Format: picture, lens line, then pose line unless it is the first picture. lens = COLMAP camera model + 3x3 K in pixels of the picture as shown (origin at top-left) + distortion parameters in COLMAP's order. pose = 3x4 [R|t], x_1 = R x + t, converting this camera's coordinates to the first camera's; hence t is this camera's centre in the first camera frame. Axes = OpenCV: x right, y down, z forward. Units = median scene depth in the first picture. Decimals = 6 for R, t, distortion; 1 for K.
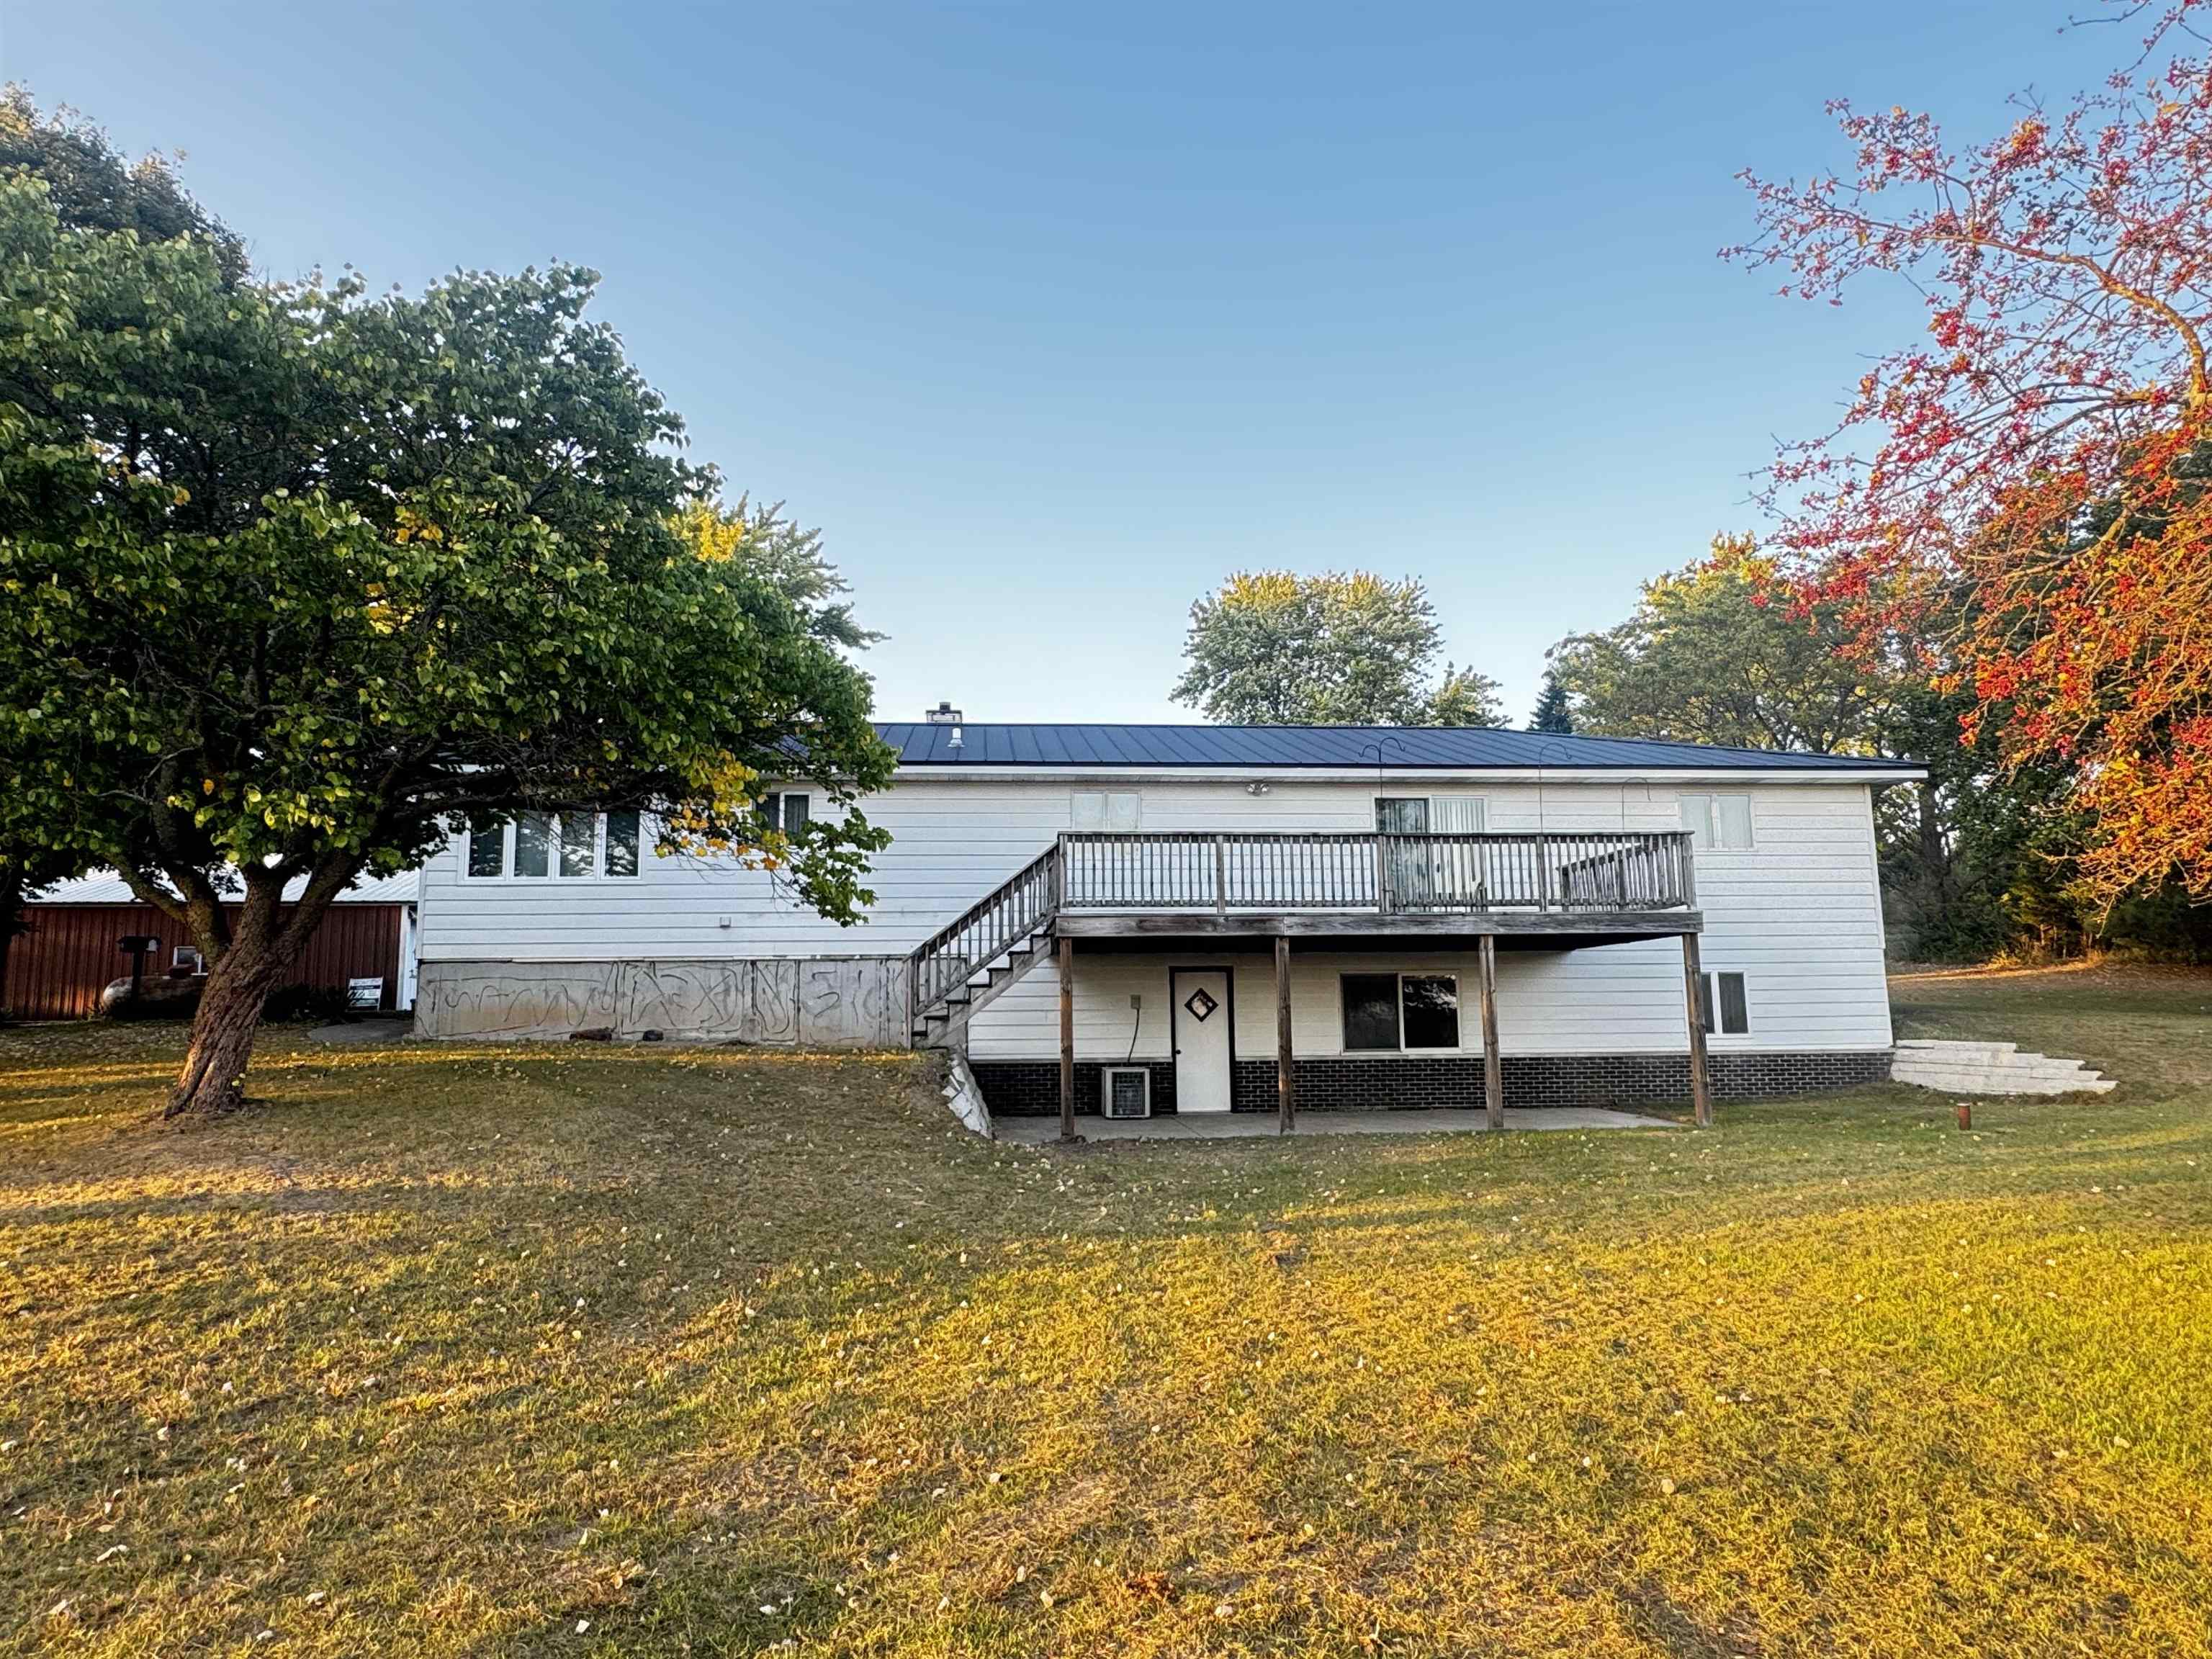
lens RADIAL K [[1354.6, 0, 1108.6], [0, 1354.6, 852.0], [0, 0, 1]] dist [-0.003372, 0.000620]
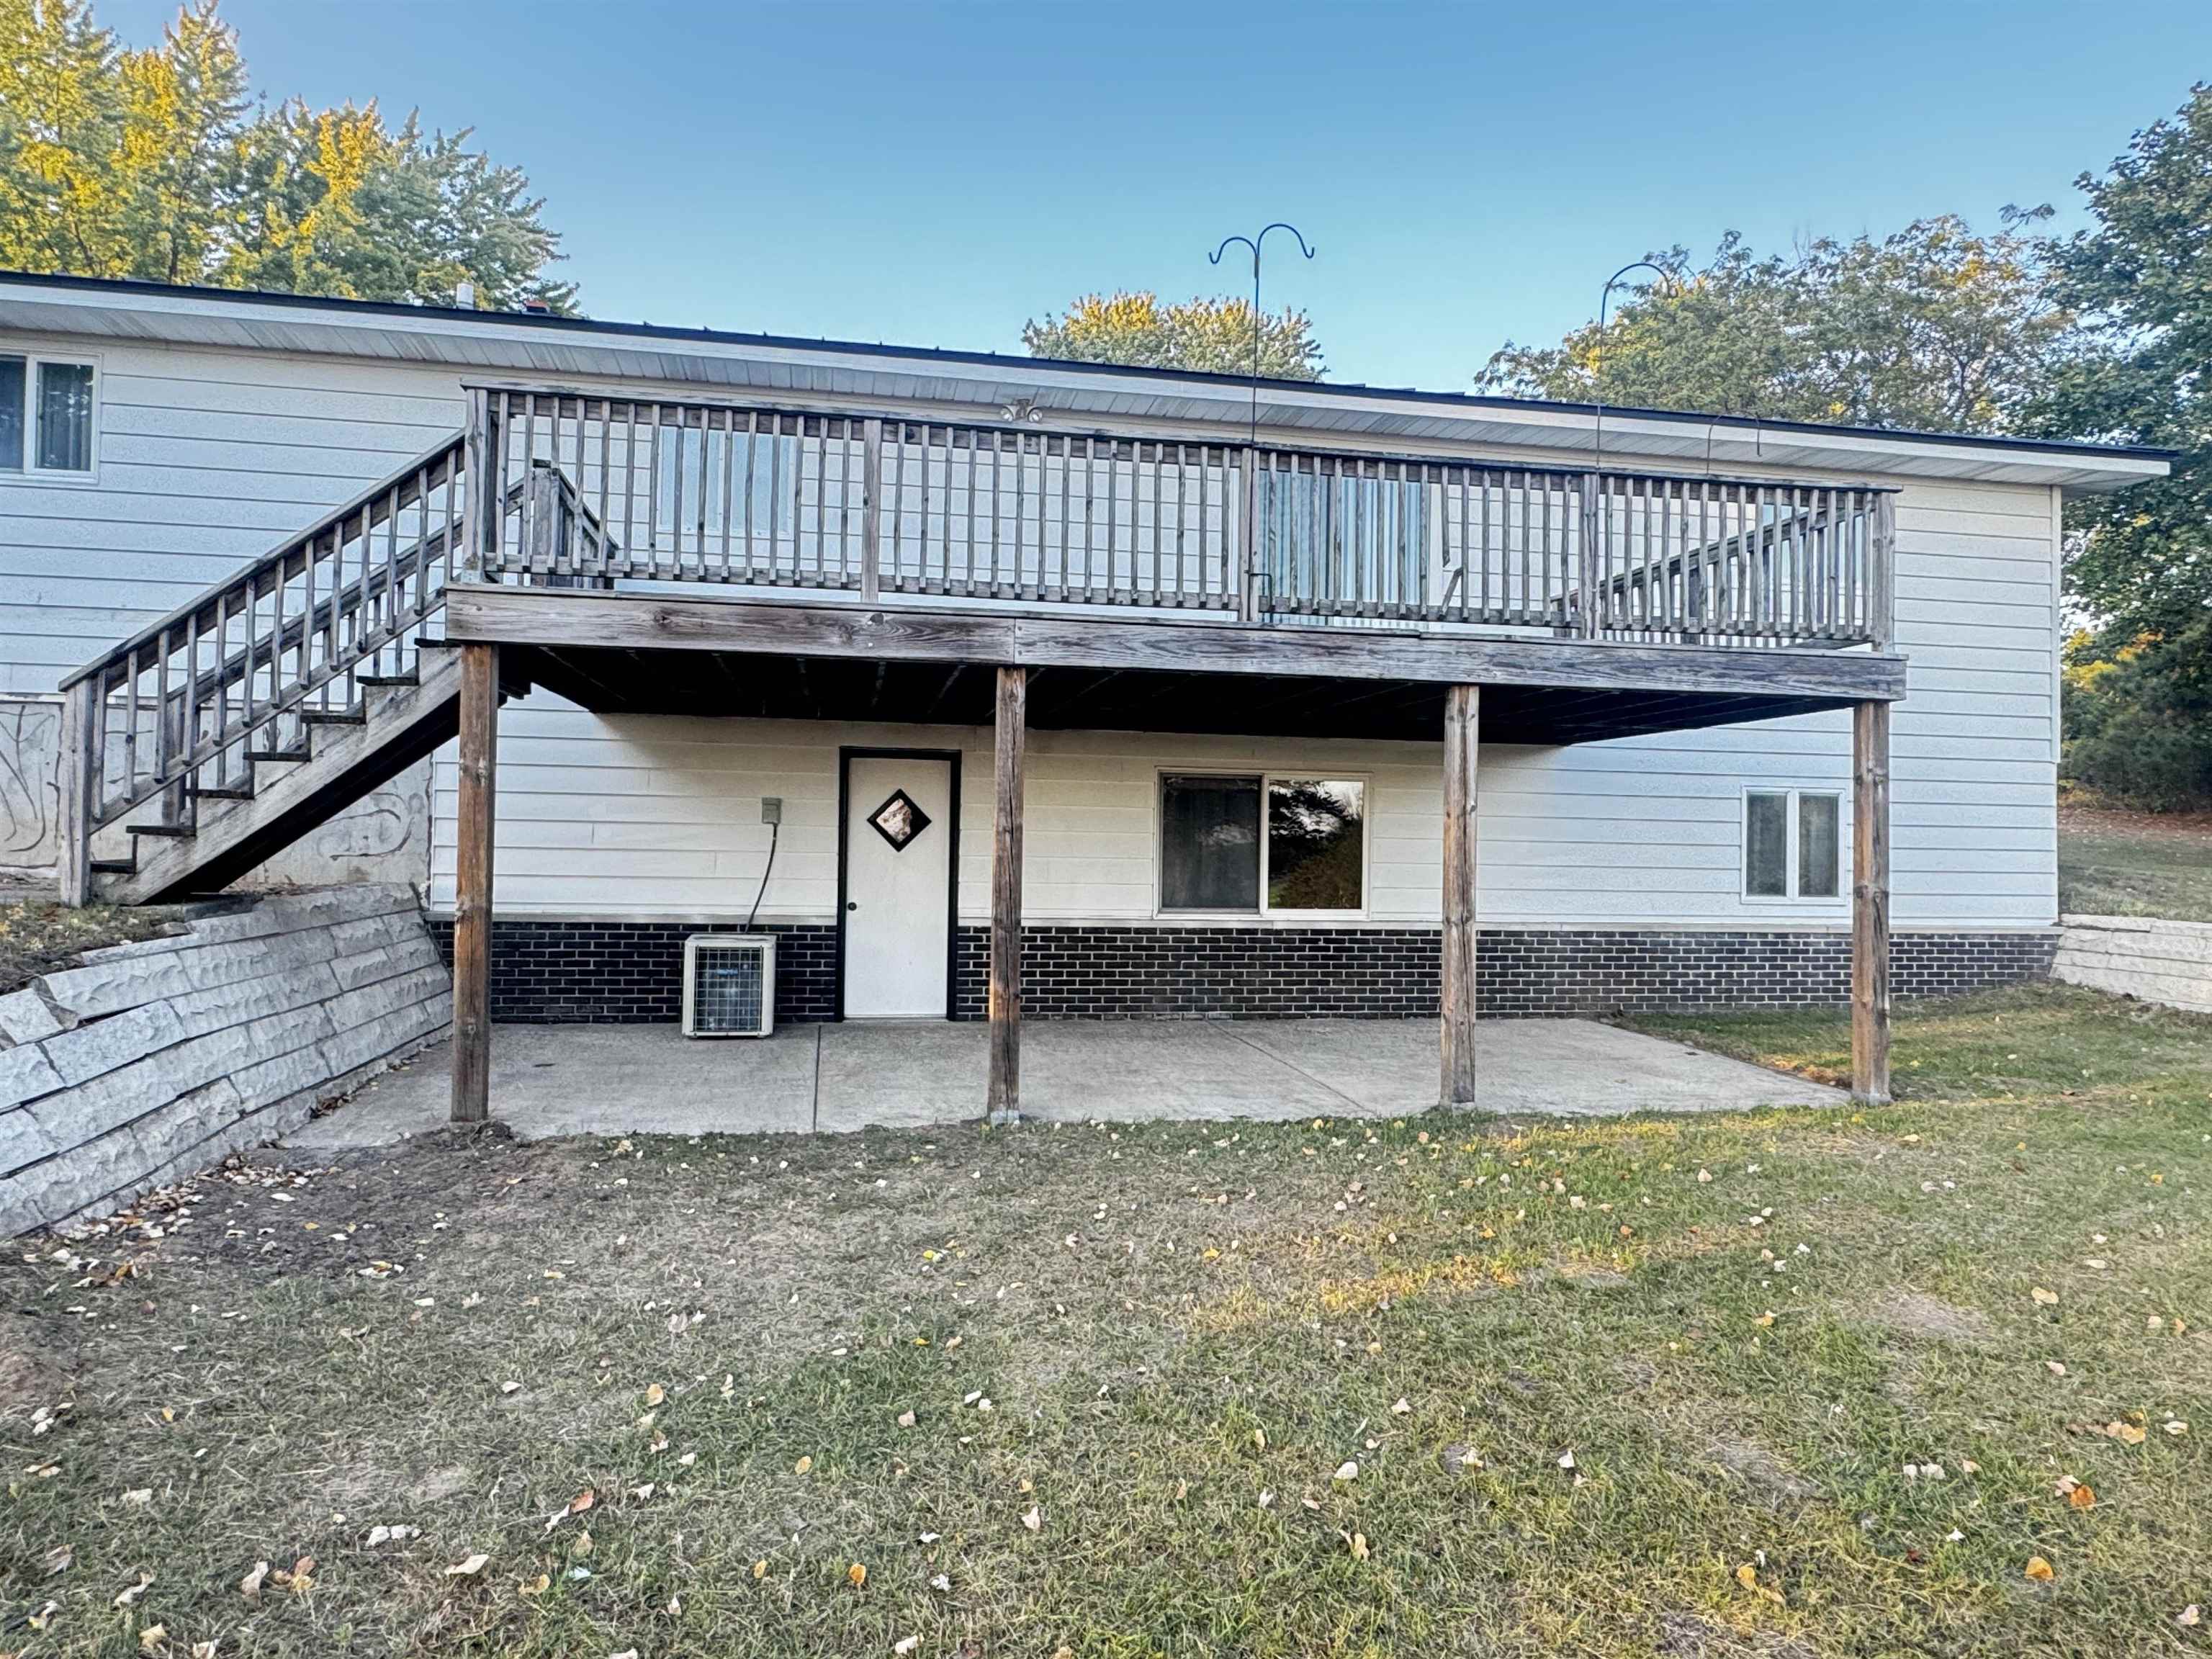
lens RADIAL K [[1371.5, 0, 1106.0], [0, 1371.5, 829.5], [0, 0, 1]] dist [-0.009730, 0.002401]
pose [[0.993959, 0.030406, 0.105454, 0.099278], [-0.042577, 0.992435, 0.115155, 0.054176], [-0.101154, -0.118949, 0.987734, 0.487975]]
